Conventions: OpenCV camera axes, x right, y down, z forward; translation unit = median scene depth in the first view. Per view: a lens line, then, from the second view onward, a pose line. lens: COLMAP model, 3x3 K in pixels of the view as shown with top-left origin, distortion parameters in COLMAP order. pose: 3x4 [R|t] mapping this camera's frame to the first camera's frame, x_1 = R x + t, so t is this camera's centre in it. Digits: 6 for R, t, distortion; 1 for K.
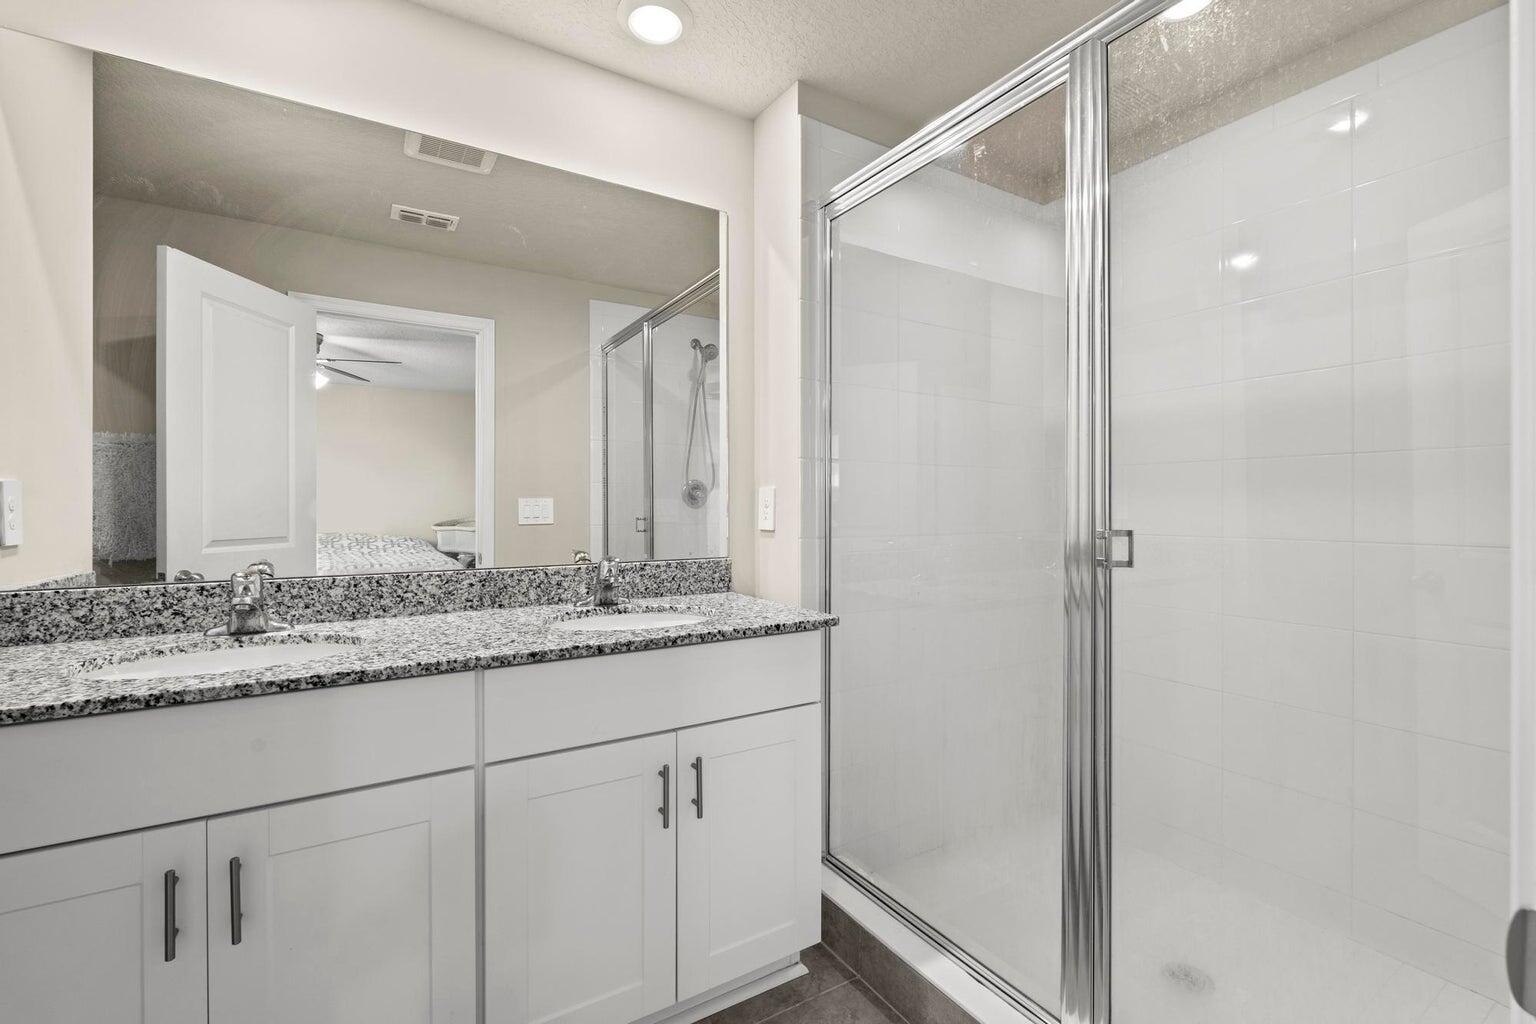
lens RADIAL K [[676.2, 0, 763.5], [0, 676.2, 510.3], [0, 0, 1]] dist [-0.004175, 0.001392]
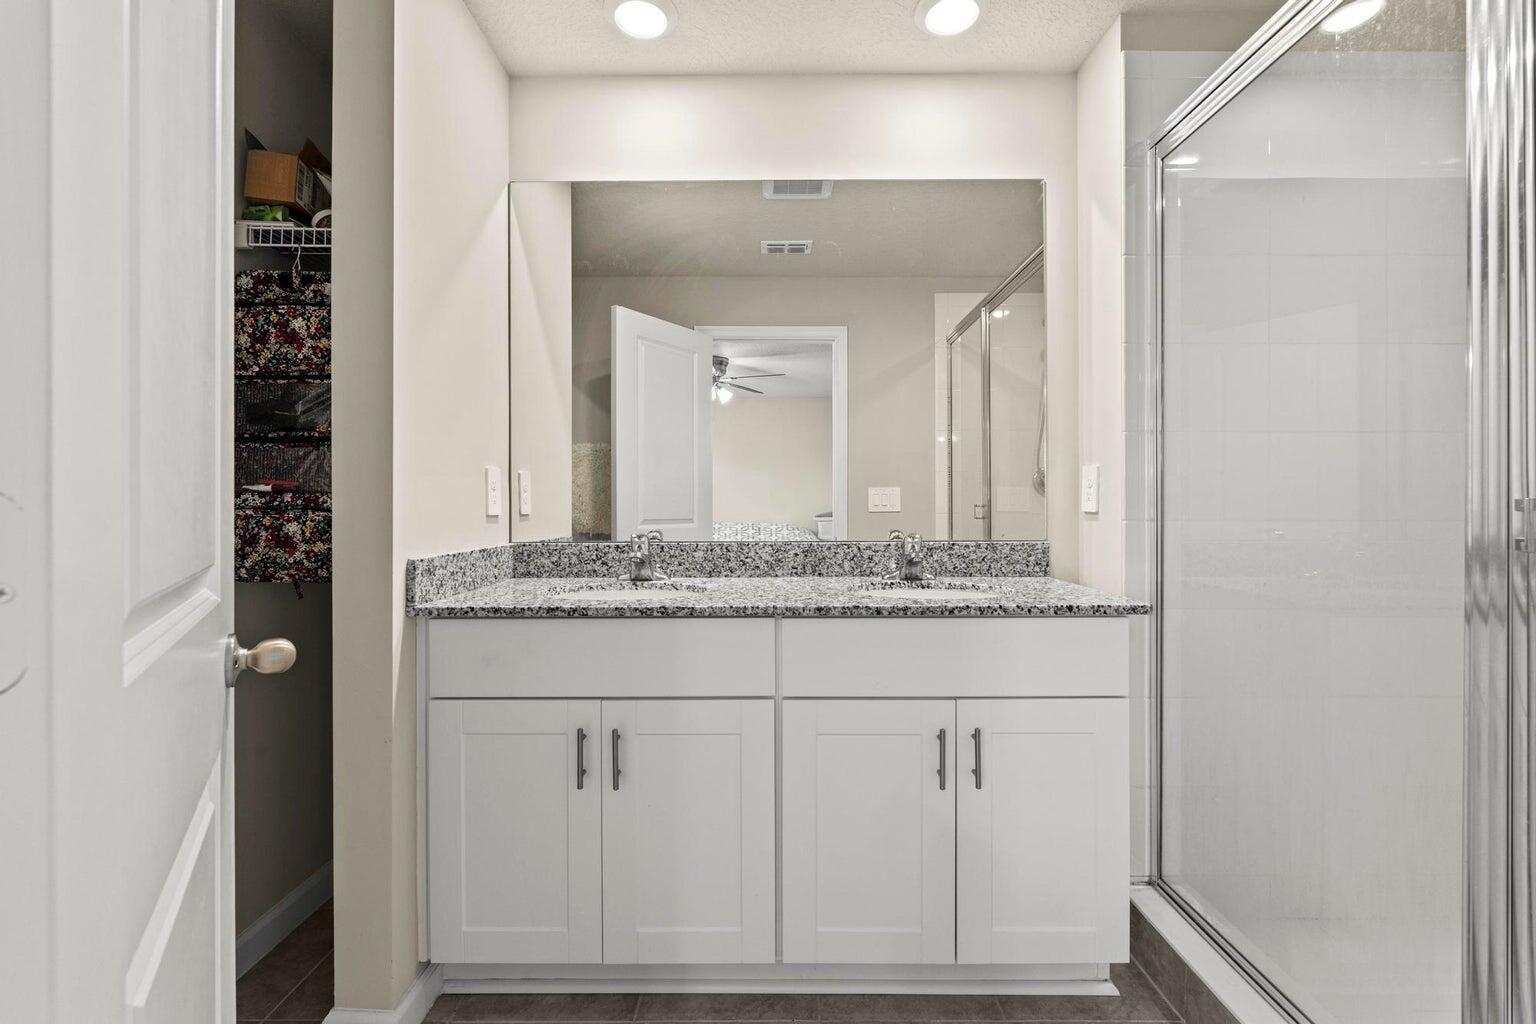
lens RADIAL K [[676.2, 0, 762.4], [0, 676.2, 508.3], [0, 0, 1]] dist [-0.004175, 0.001392]
pose [[0.847699, 0.001736, -0.530474, 0.130748], [-0.001026, 0.999998, 0.001633, 0.026300], [0.530476, -0.000840, 0.847700, -0.023288]]
